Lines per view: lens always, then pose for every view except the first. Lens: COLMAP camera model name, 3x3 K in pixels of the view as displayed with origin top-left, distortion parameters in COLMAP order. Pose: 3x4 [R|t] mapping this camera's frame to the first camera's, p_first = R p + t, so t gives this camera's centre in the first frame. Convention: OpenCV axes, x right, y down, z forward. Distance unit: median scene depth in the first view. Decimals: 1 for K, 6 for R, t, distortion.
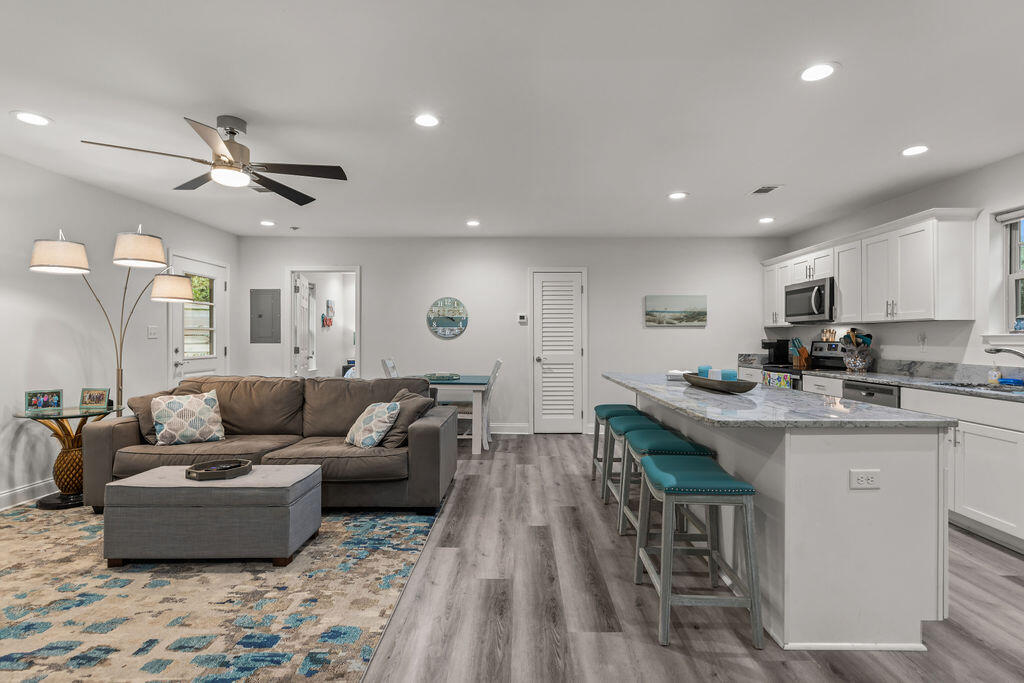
lens RADIAL K [[485.9, 0, 523.0], [0, 485.9, 341.5], [0, 0, 1]] dist [-0.007526, 0.002318]
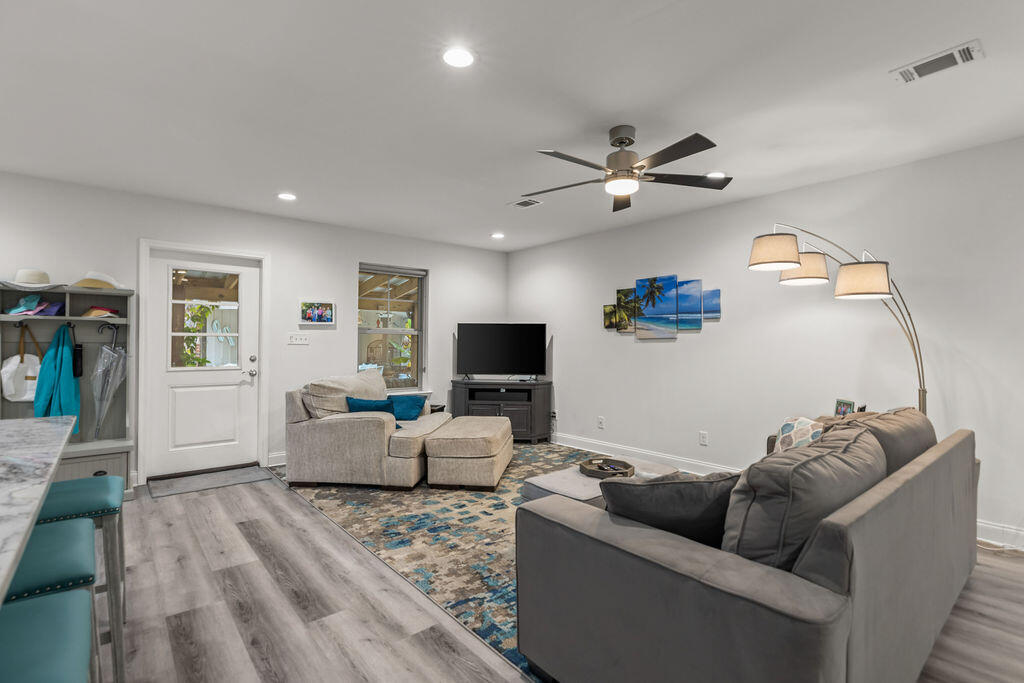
lens RADIAL K [[485.9, 0, 512.0], [0, 485.9, 344.5], [0, 0, 1]] dist [-0.007526, 0.002318]
pose [[-0.775192, -0.007142, -0.631685, 0.173657], [-0.011952, 0.999923, 0.003363, -0.008843], [0.631612, 0.010157, -0.775218, 1.369485]]
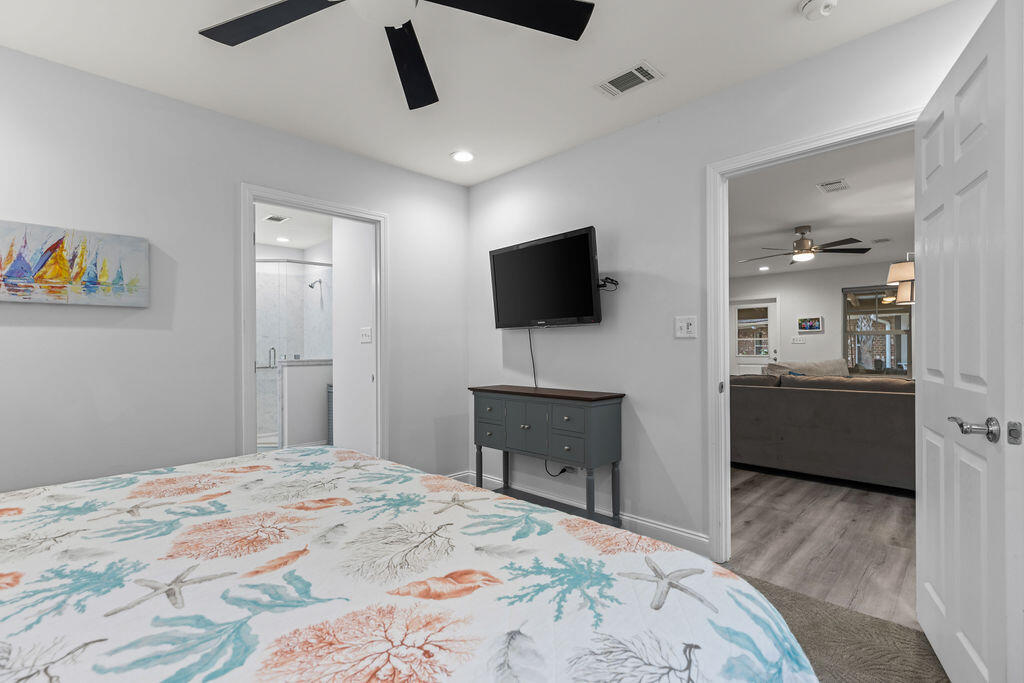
lens RADIAL K [[458.4, 0, 511.9], [0, 458.4, 347.1], [0, 0, 1]] dist [0.007074, -0.001078]
pose [[-0.704347, 0.002536, 0.709851, -0.894594], [0.009557, 0.999937, 0.005911, -0.004590], [-0.709792, 0.010948, -0.704327, 2.571327]]
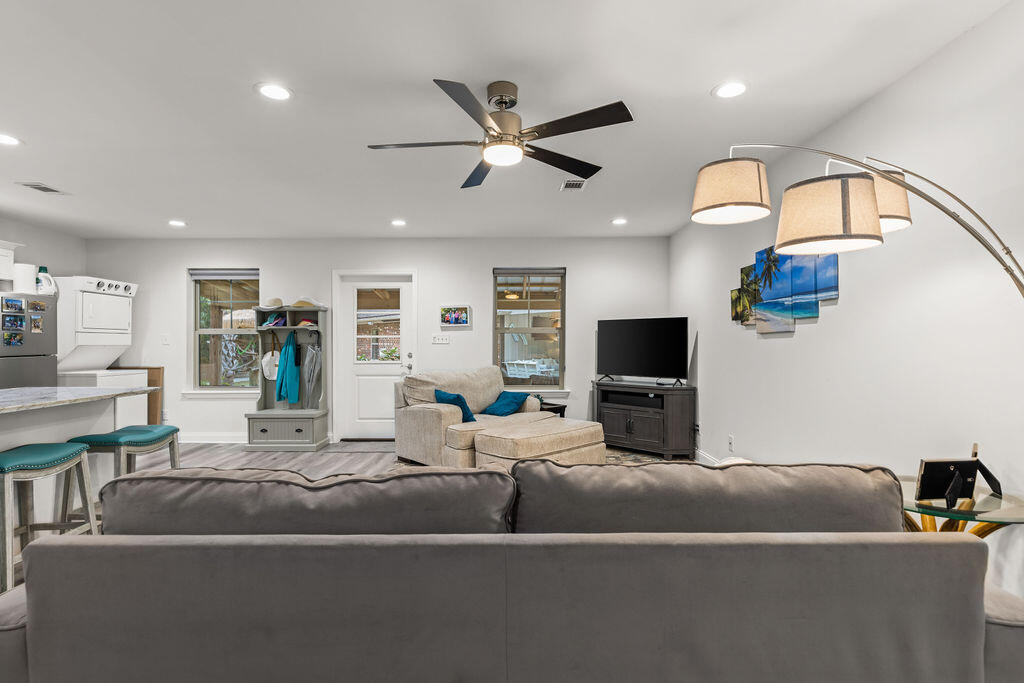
lens RADIAL K [[485.9, 0, 505.1], [0, 485.9, 347.5], [0, 0, 1]] dist [-0.007526, 0.002318]
pose [[-0.999652, -0.001847, 0.026303, -0.522814], [-0.001422, 0.999868, 0.016159, -0.010967], [-0.026329, 0.016116, -0.999523, 1.550087]]
